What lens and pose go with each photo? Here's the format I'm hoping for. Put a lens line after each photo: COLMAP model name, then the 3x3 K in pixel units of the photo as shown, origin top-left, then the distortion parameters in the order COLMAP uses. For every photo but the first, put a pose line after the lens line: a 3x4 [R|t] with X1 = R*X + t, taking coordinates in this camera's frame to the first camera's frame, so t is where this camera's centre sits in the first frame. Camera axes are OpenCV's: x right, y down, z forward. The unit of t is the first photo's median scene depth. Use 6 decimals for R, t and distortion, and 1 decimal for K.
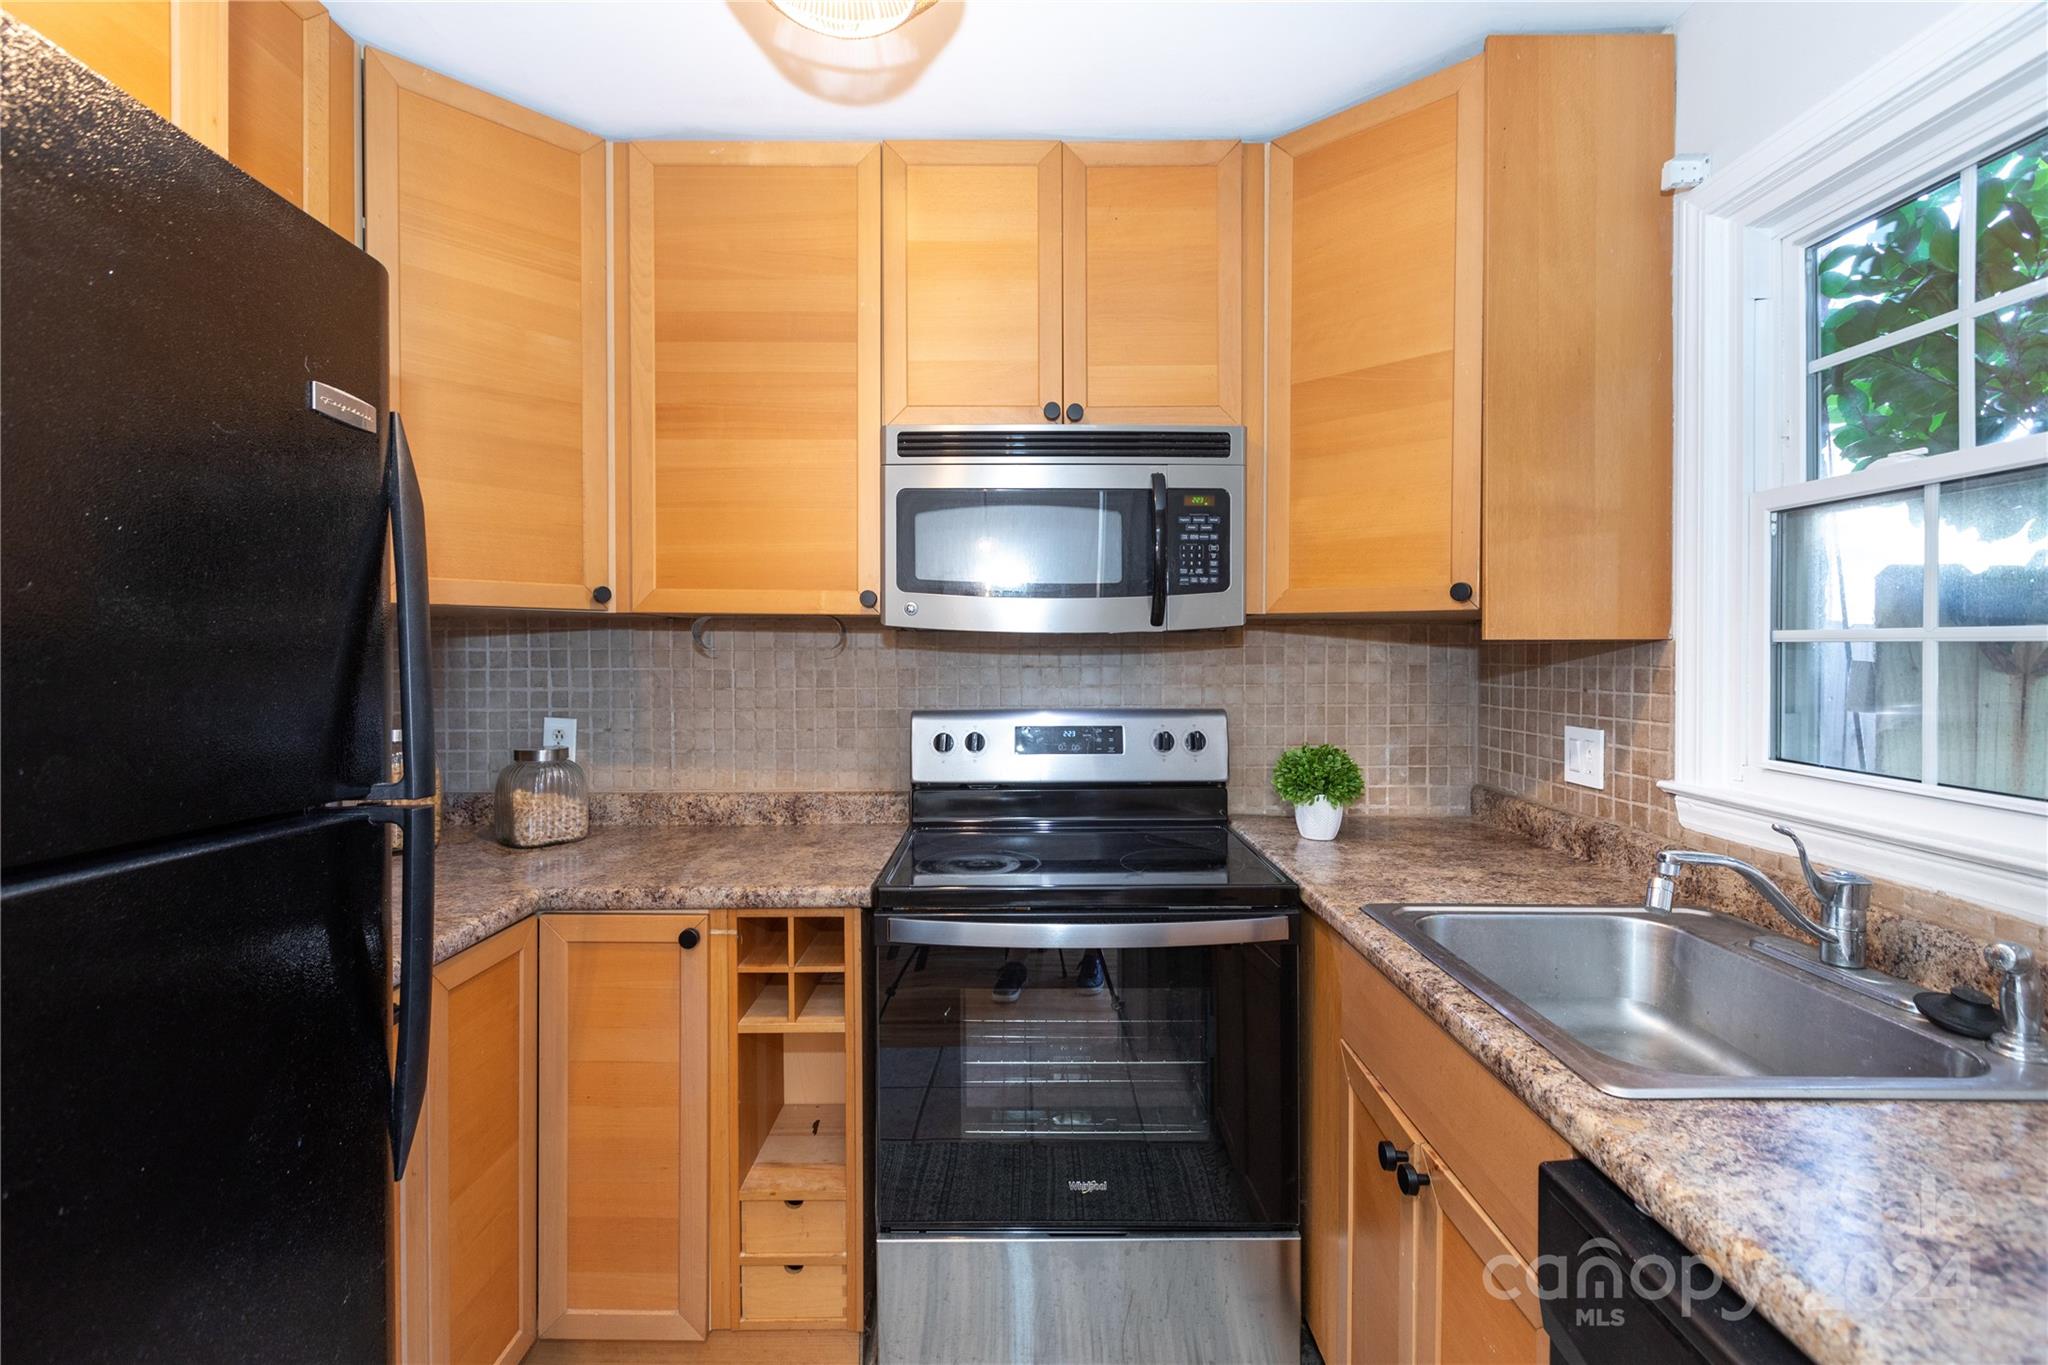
lens RADIAL K [[939.7, 0, 1014.4], [0, 939.7, 657.9], [0, 0, 1]] dist [0.001280, -0.000187]
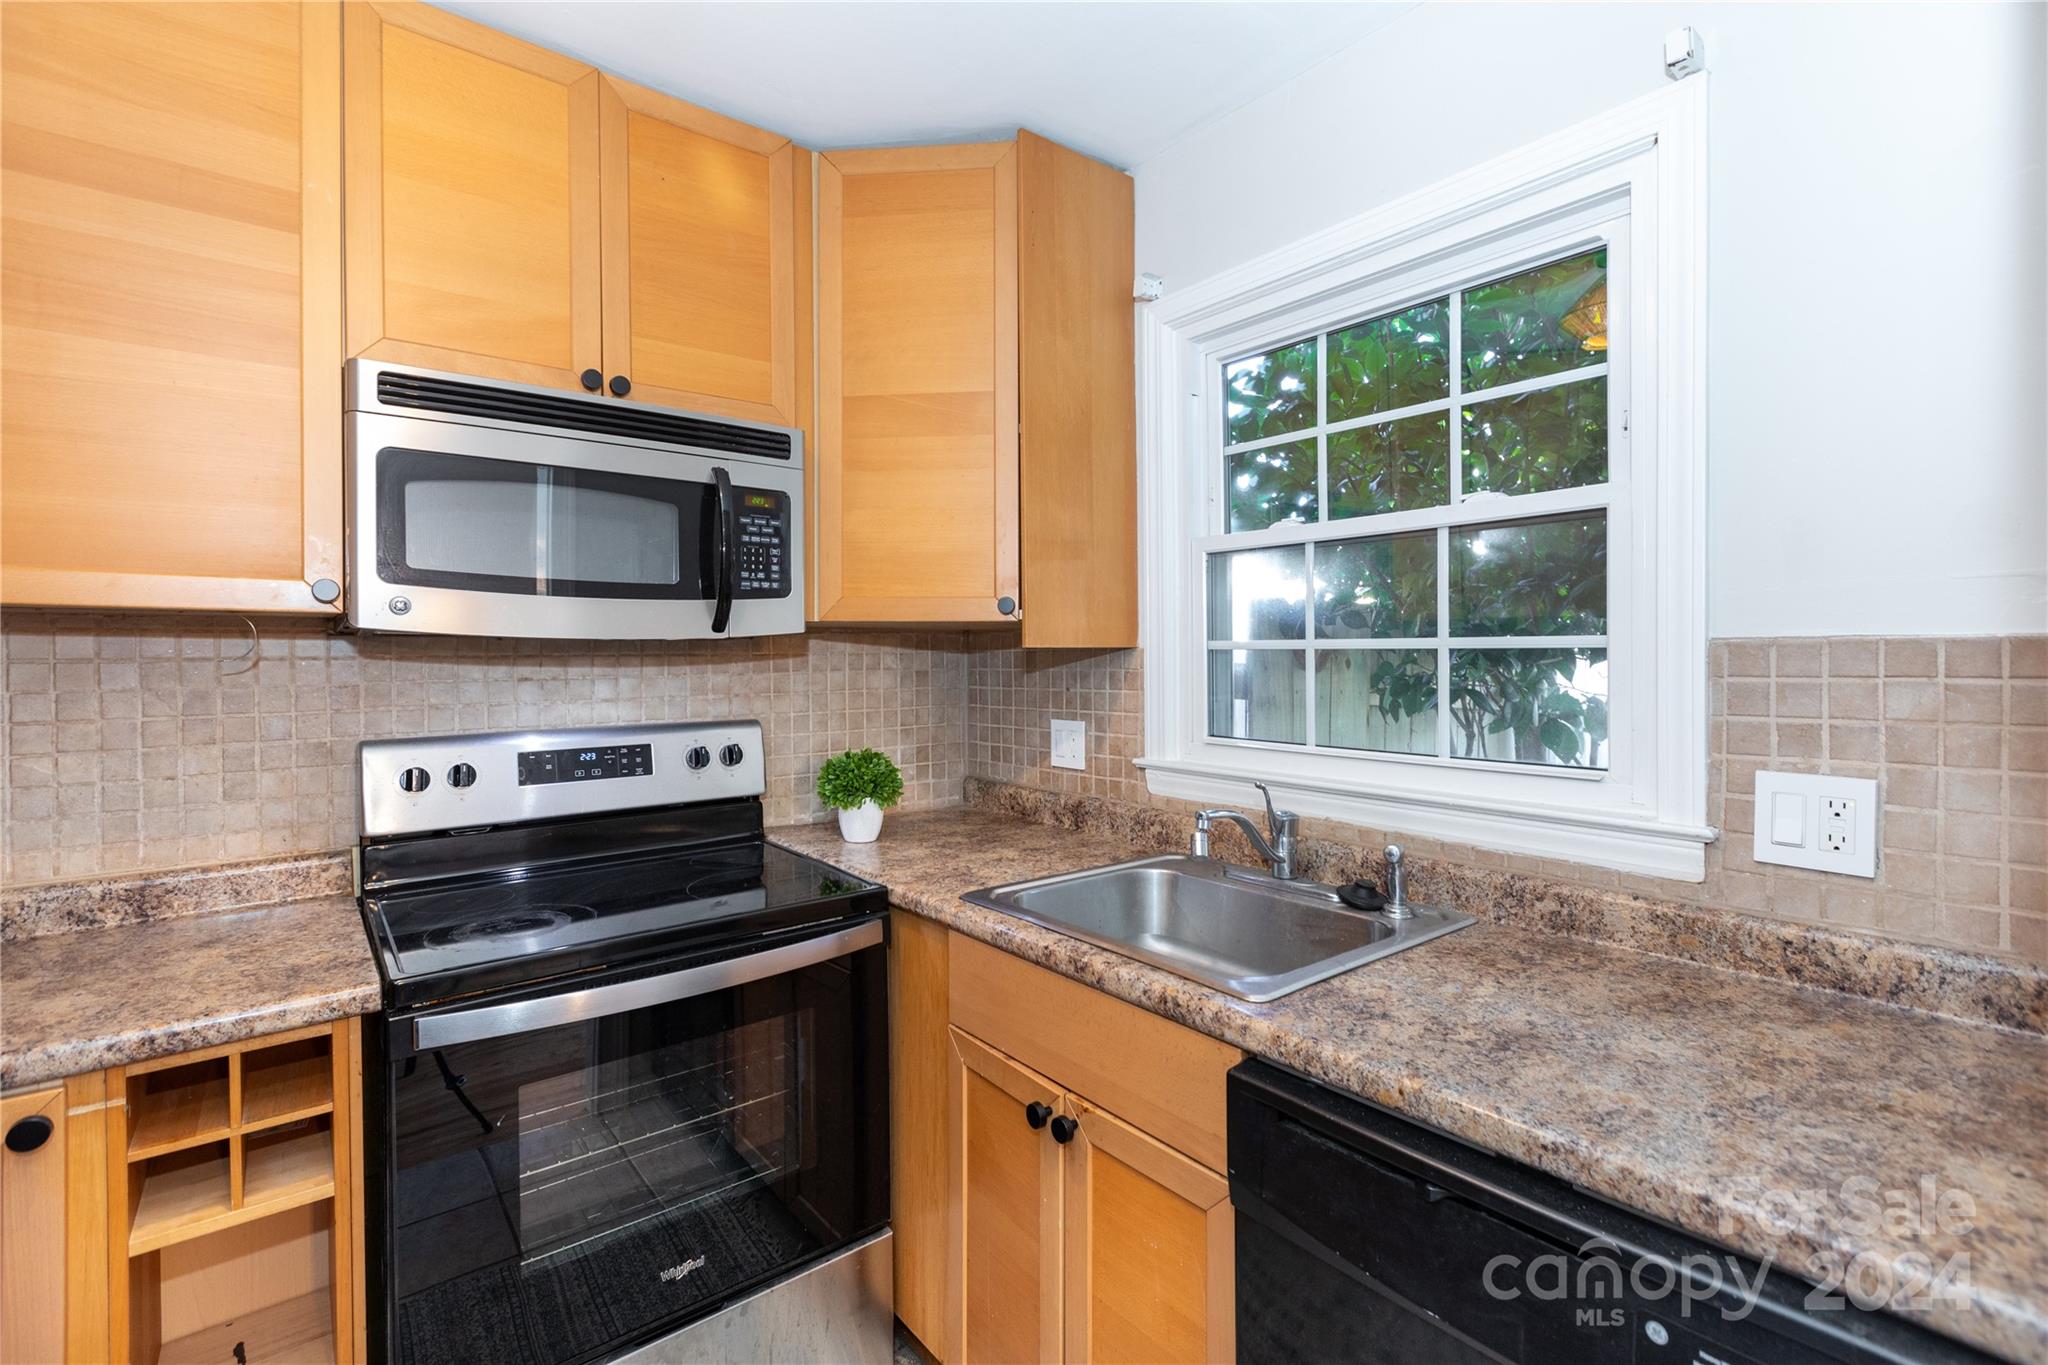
lens RADIAL K [[933.5, 0, 1036.4], [0, 933.5, 651.3], [0, 0, 1]] dist [-0.001181, 0.000030]
pose [[0.773600, -0.001164, 0.633673, -0.191167], [0.010881, 0.999875, -0.011447, -0.001398], [-0.633581, 0.015750, 0.773516, 0.094016]]
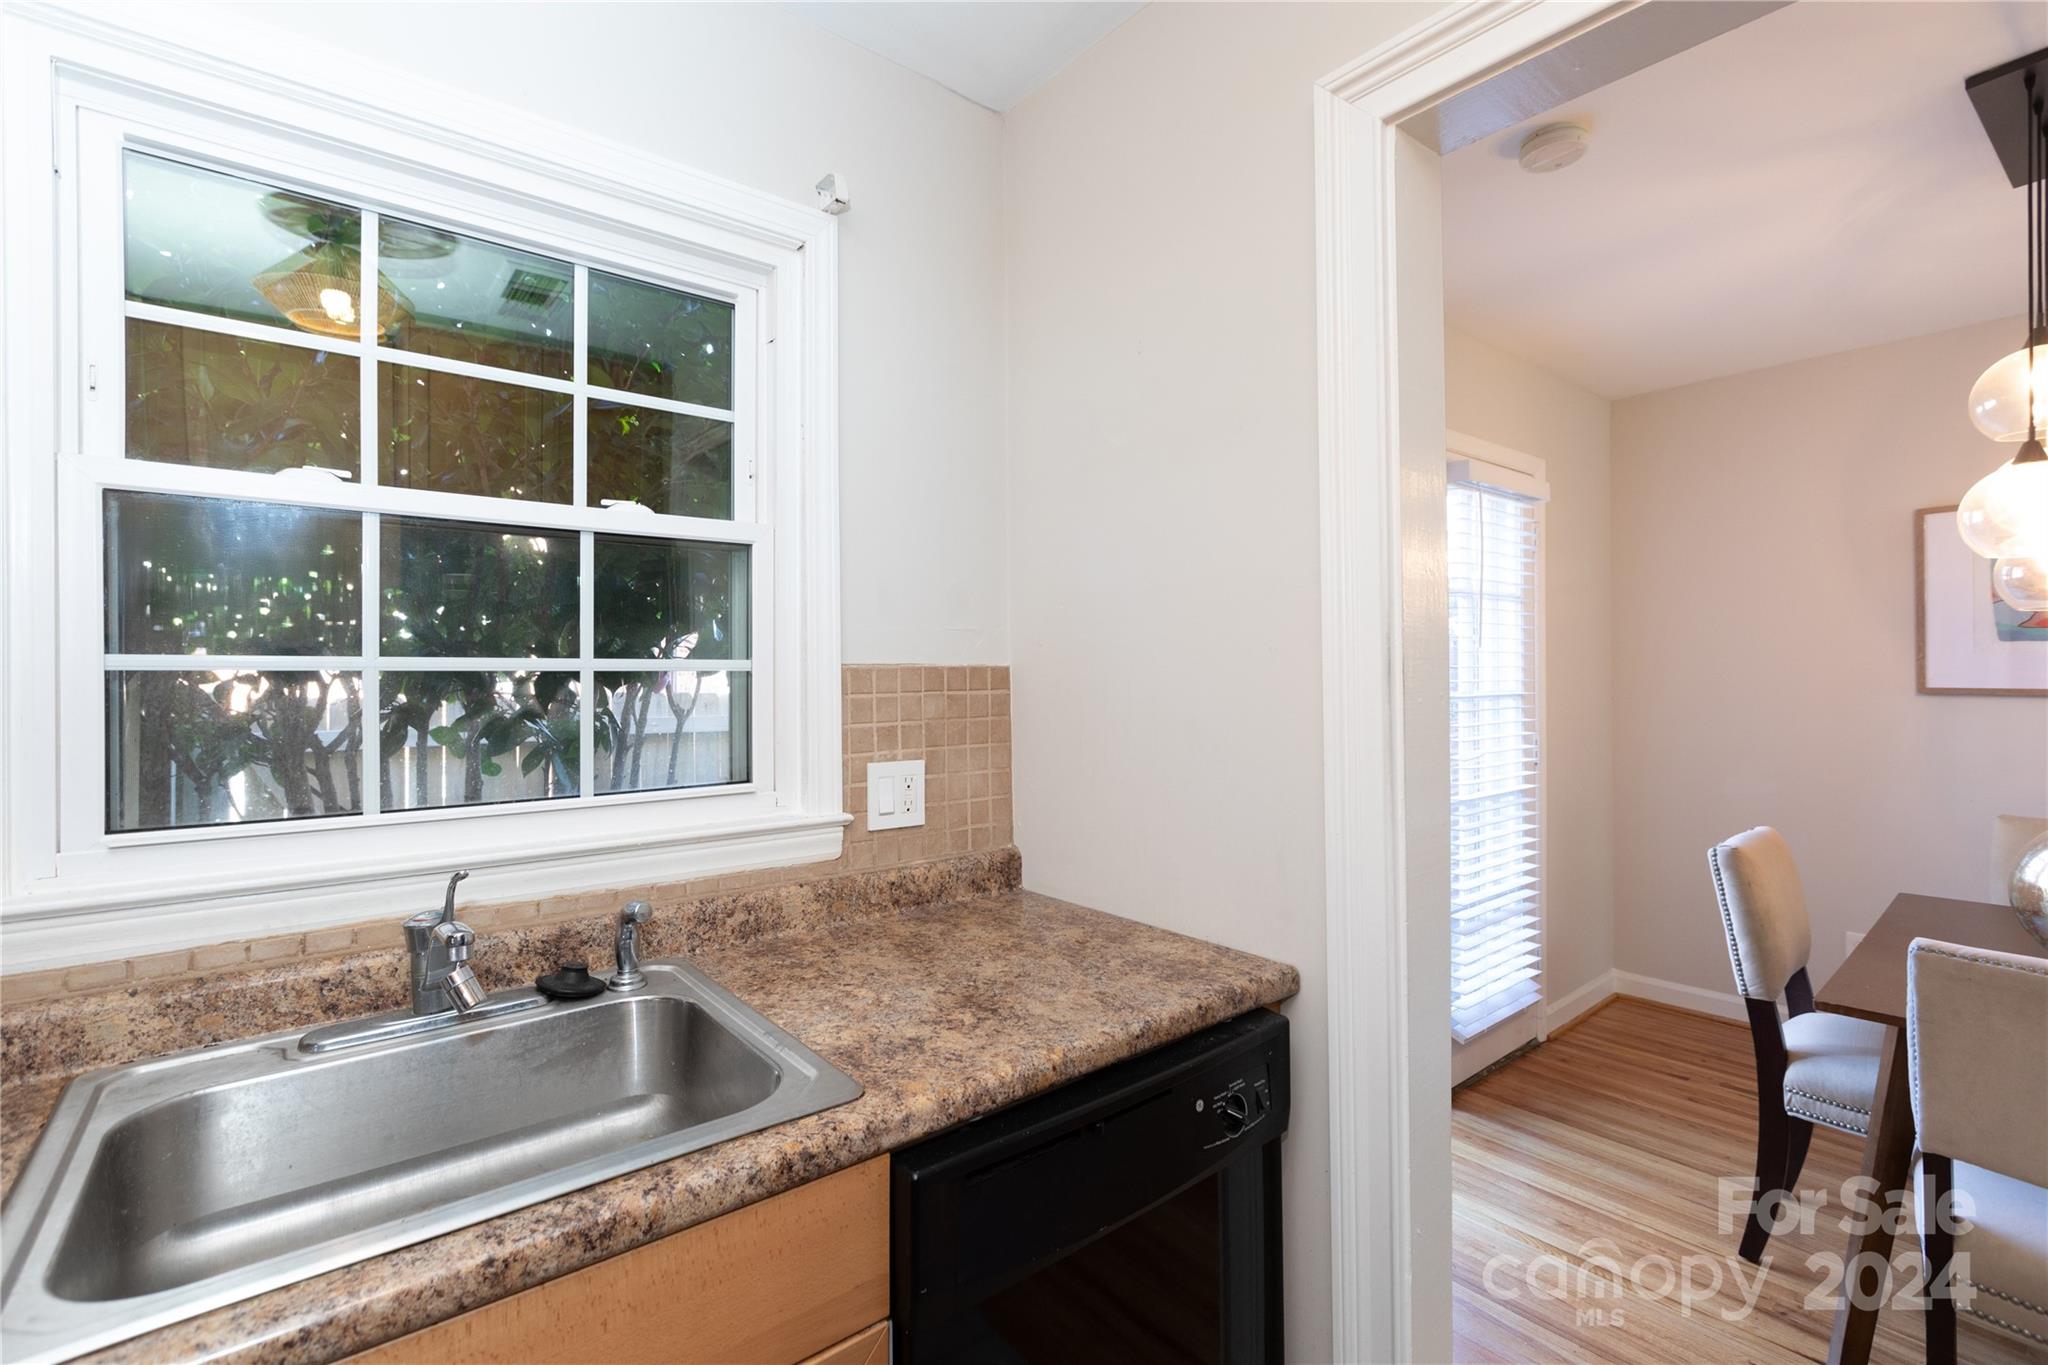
lens RADIAL K [[897.7, 0, 1016.4], [0, 897.7, 666.4], [0, 0, 1]] dist [-0.000394, -0.000094]
pose [[-0.629246, 0.005182, 0.777189, -0.129880], [0.010056, 0.999948, 0.001474, -0.011052], [-0.777141, 0.008743, -0.629266, 0.710586]]
